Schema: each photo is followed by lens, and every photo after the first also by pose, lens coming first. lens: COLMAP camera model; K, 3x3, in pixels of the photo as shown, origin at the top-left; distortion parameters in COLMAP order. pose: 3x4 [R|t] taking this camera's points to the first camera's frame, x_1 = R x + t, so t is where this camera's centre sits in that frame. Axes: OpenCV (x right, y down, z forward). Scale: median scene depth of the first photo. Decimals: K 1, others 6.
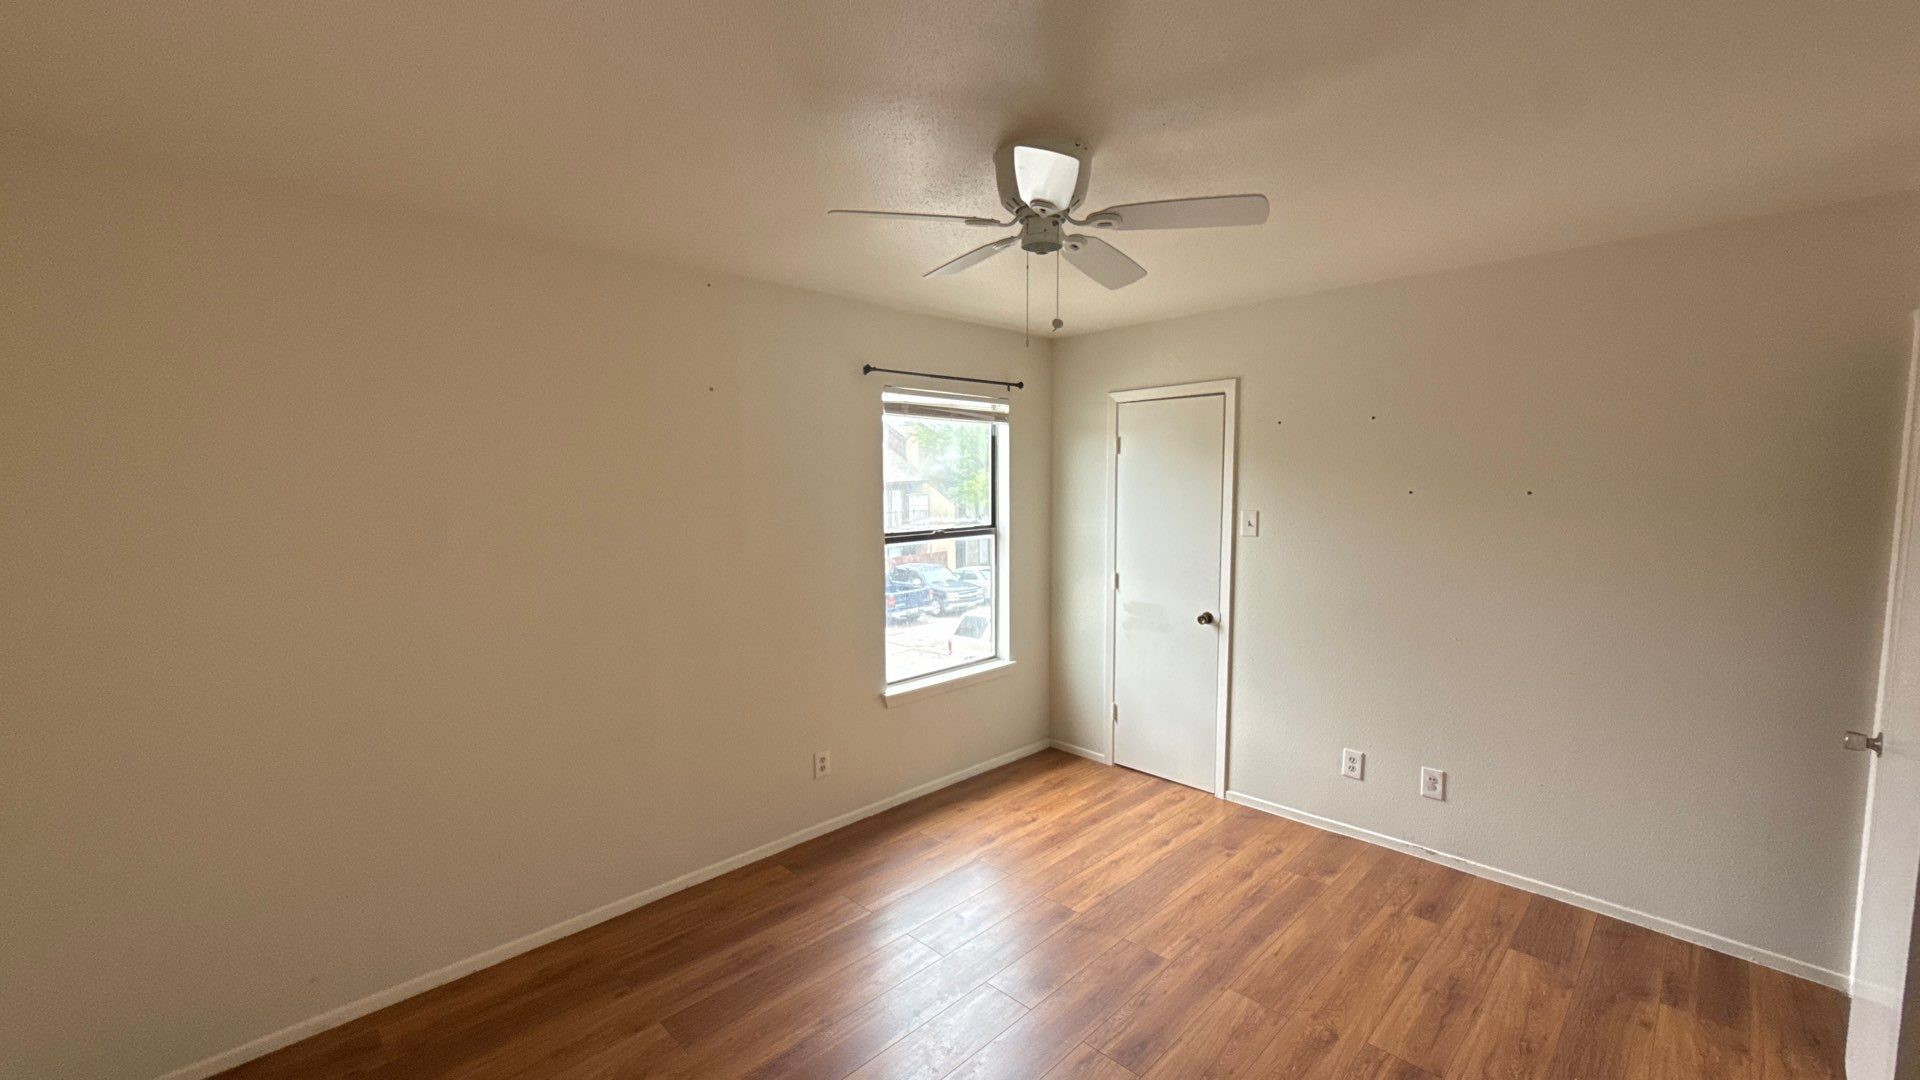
lens RADIAL K [[764.6, 0, 952.6], [0, 764.6, 560.3], [0, 0, 1]] dist [0.002507, 0.000137]
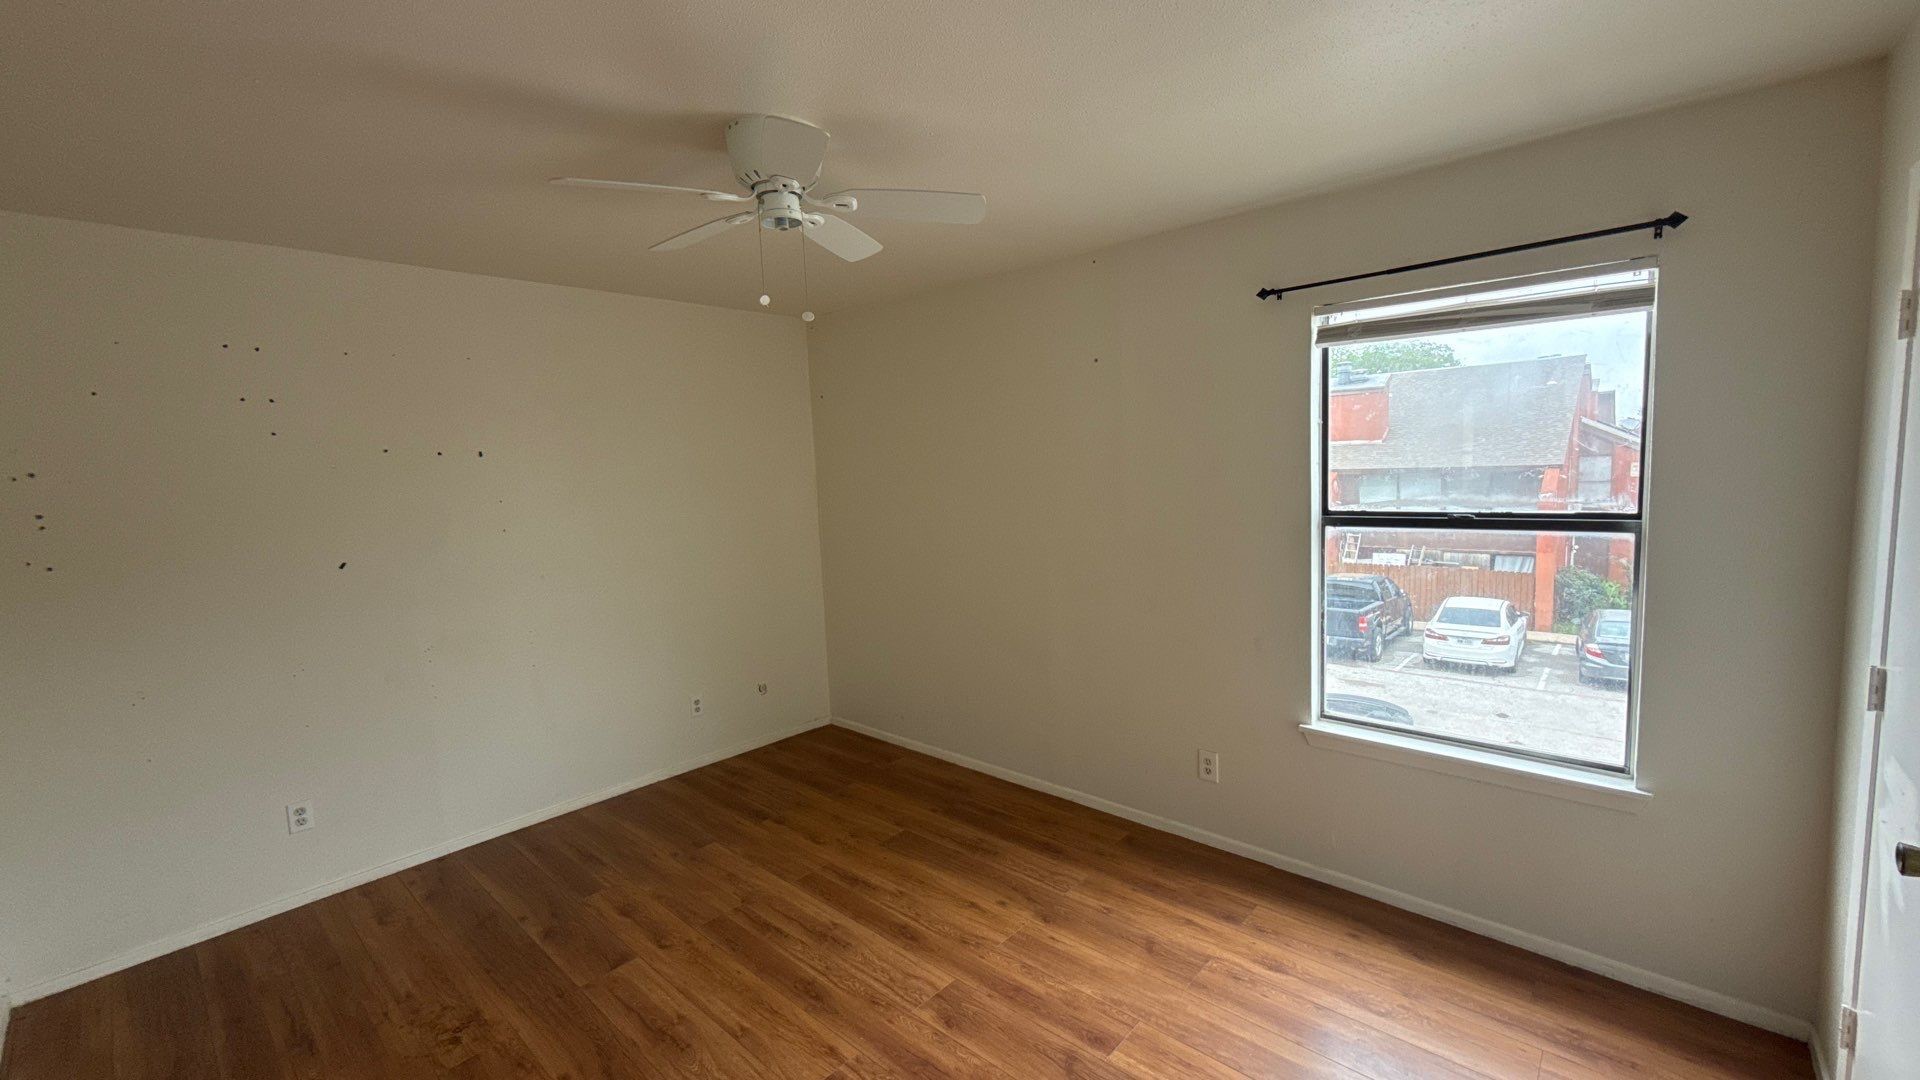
lens RADIAL K [[764.6, 0, 951.1], [0, 764.6, 549.3], [0, 0, 1]] dist [0.002507, 0.000137]
pose [[0.059879, 0.130227, -0.989674, 0.645060], [-0.062116, 0.990018, 0.126514, -0.072212], [0.996271, 0.053899, 0.067371, 0.630047]]
